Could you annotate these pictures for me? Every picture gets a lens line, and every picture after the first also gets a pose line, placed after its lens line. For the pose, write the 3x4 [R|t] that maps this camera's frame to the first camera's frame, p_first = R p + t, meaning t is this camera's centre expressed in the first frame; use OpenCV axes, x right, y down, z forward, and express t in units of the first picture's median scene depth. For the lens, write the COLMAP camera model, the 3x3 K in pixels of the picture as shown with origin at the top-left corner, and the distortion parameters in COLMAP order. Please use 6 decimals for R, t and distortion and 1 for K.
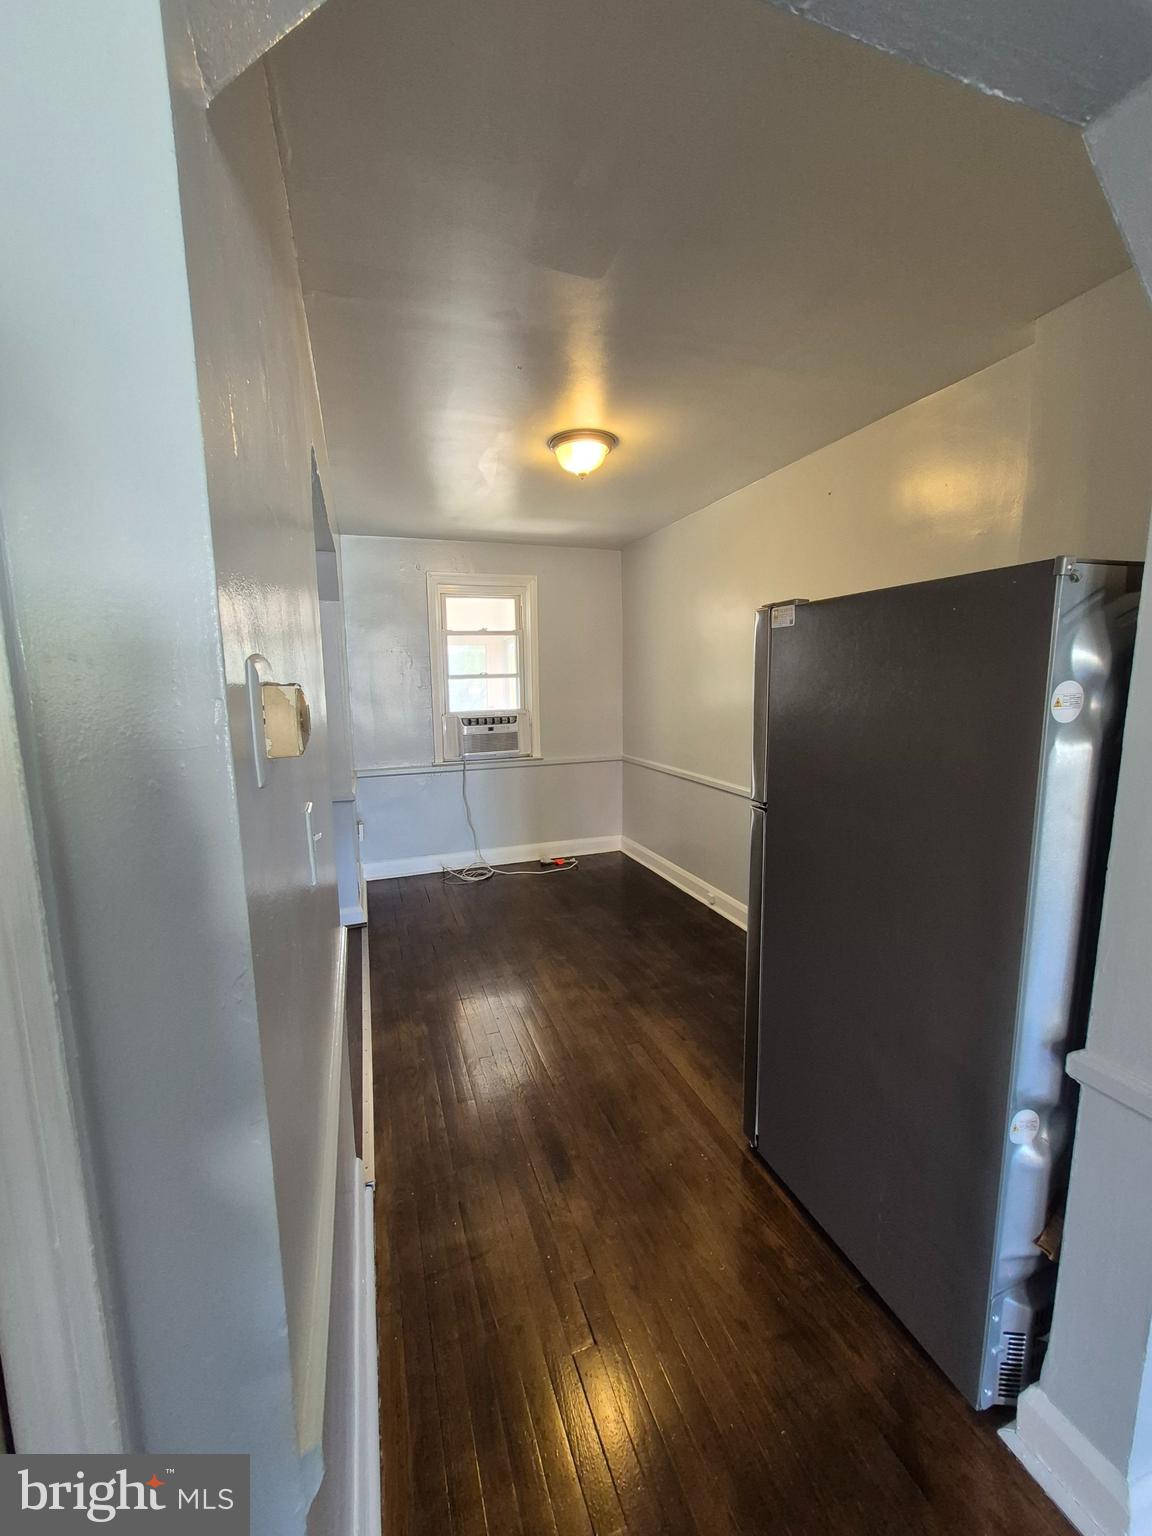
lens RADIAL K [[594.0, 0, 562.5], [0, 594.0, 764.9], [0, 0, 1]] dist [0.002452, -0.000001]
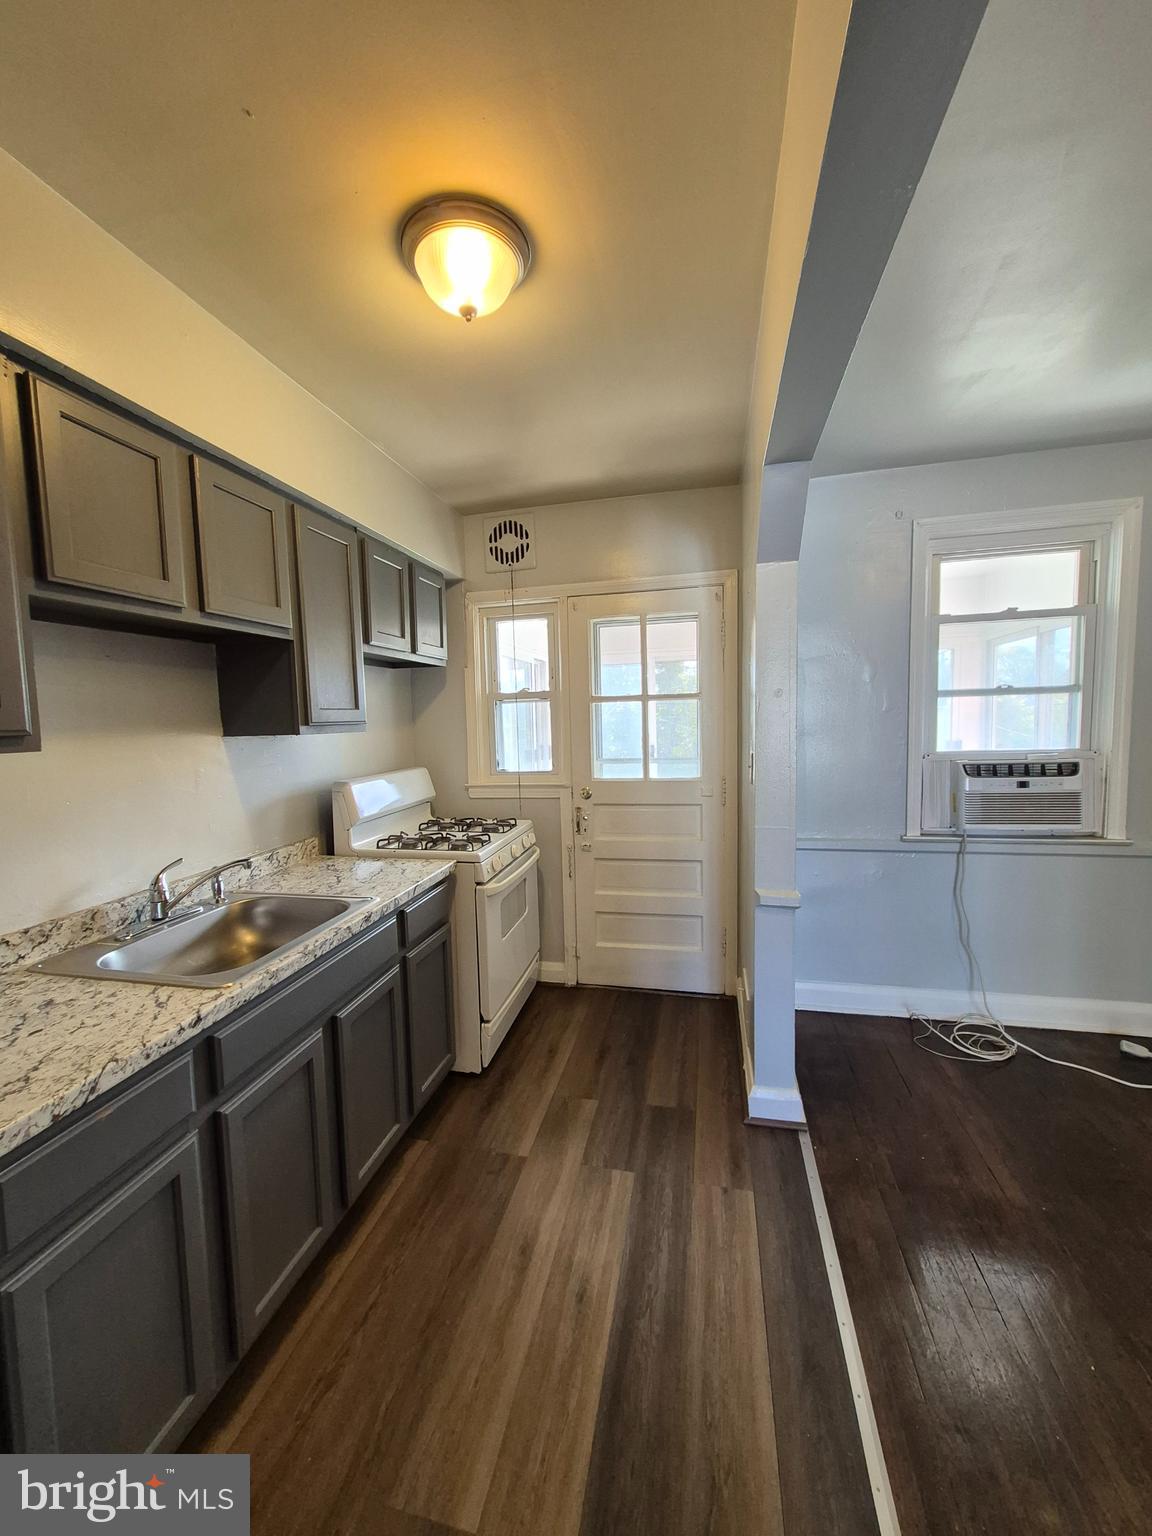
lens RADIAL K [[594.0, 0, 562.5], [0, 594.0, 764.9], [0, 0, 1]] dist [0.002452, -0.000001]
pose [[0.843281, 0.035693, -0.536286, -0.185299], [-0.060019, 0.997805, -0.027968, -0.037294], [0.534111, 0.055772, 0.843573, 0.296675]]
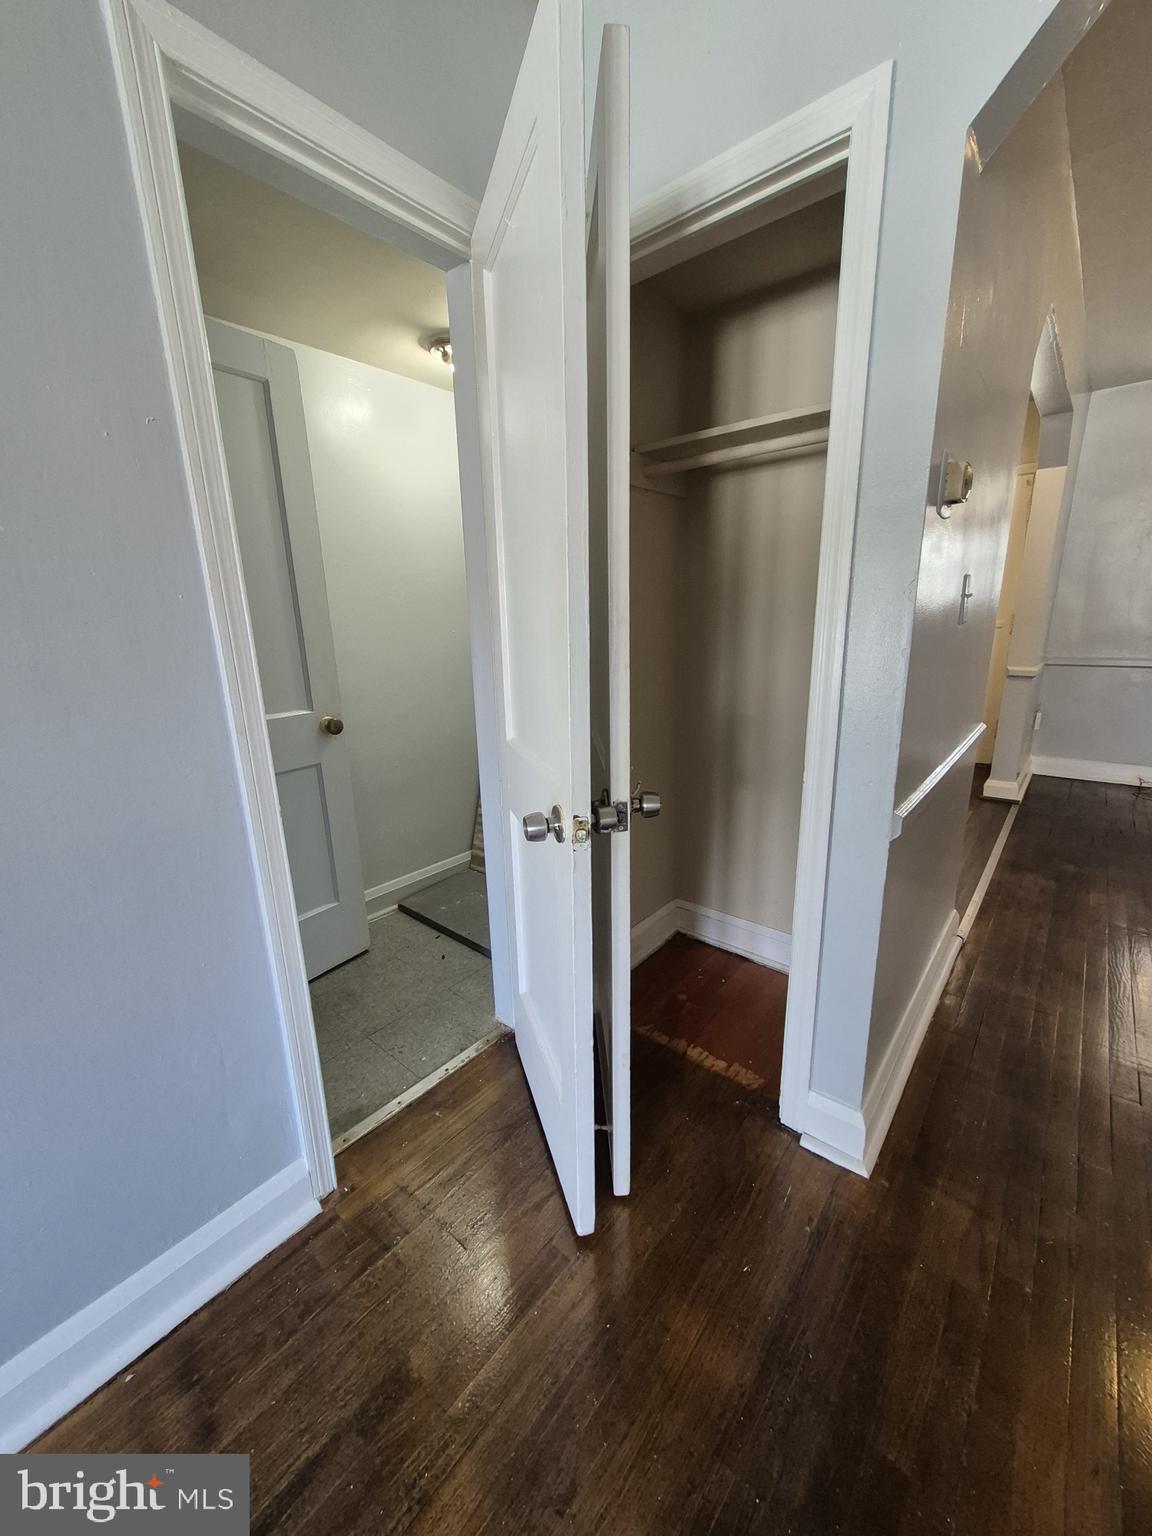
lens RADIAL K [[594.0, 0, 562.5], [0, 594.0, 764.9], [0, 0, 1]] dist [0.002452, -0.000001]
pose [[0.502768, 0.215195, -0.837207, 0.092427], [-0.099189, 0.976482, 0.191429, 0.068238], [0.858712, -0.013203, 0.512289, -0.153548]]
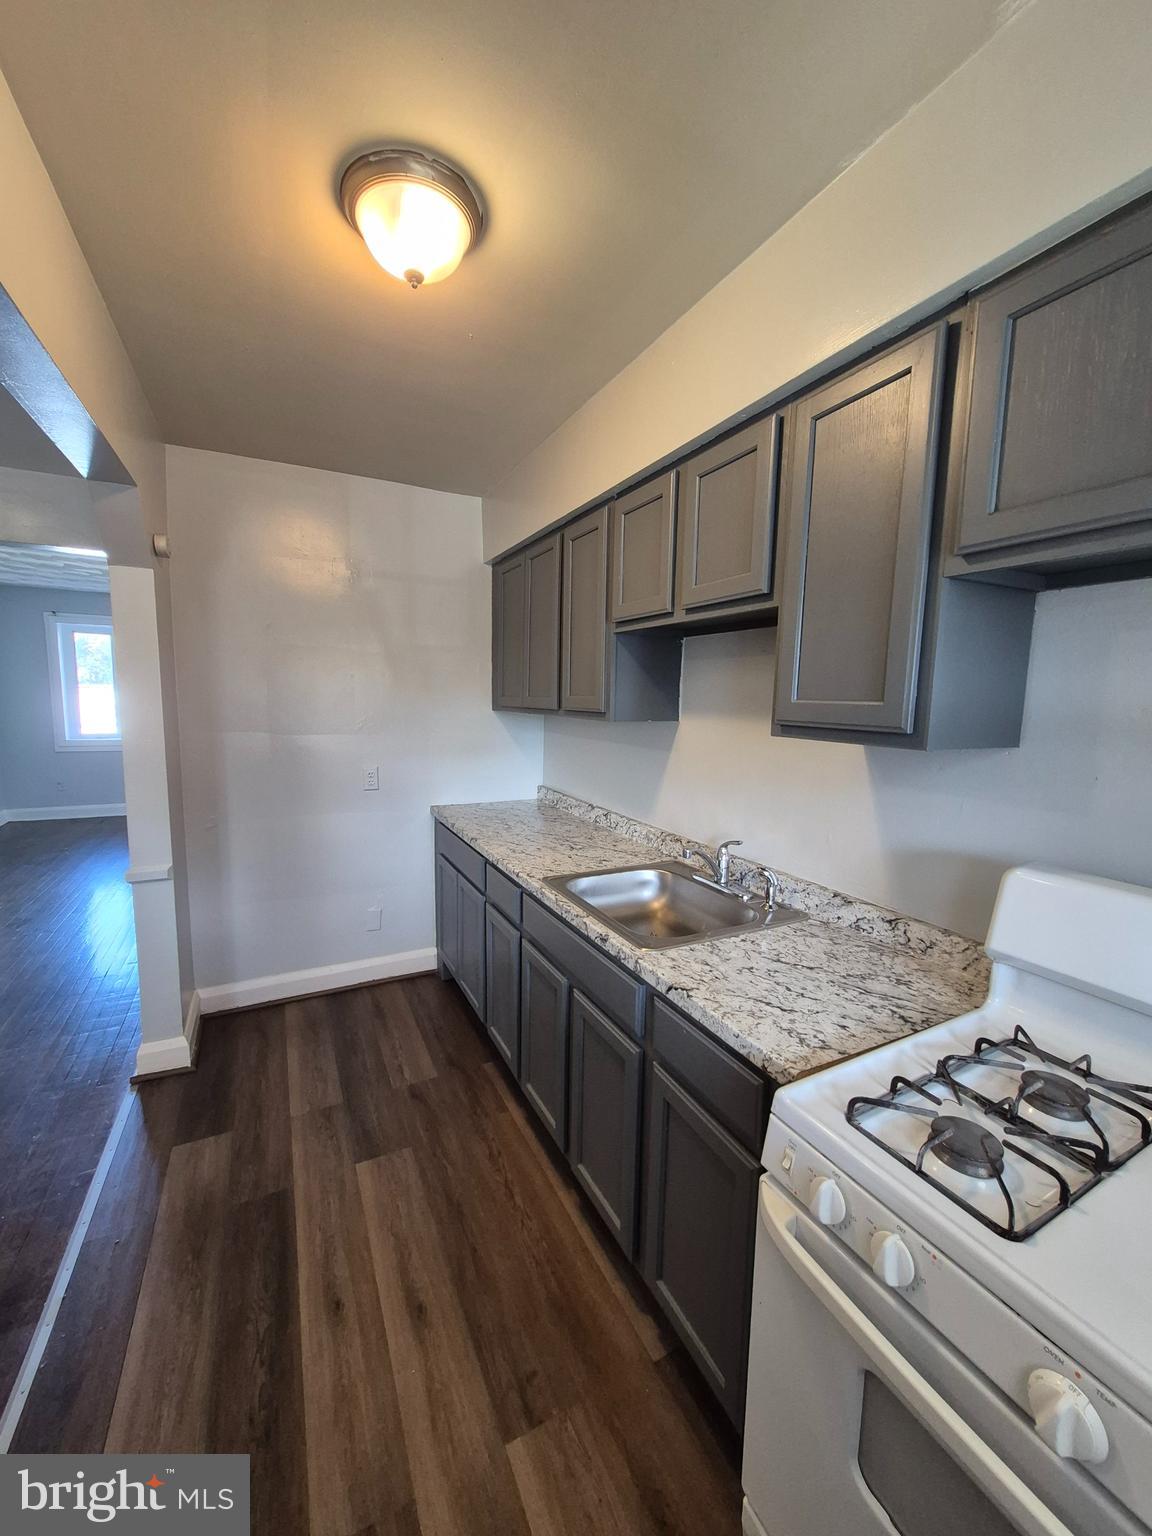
lens RADIAL K [[594.0, 0, 562.5], [0, 594.0, 764.9], [0, 0, 1]] dist [0.002452, -0.000001]
pose [[-0.991607, 0.009802, -0.128918, -0.416956], [-0.023338, 0.967173, 0.253045, -0.118416], [0.127167, 0.253929, -0.958827, 0.828631]]
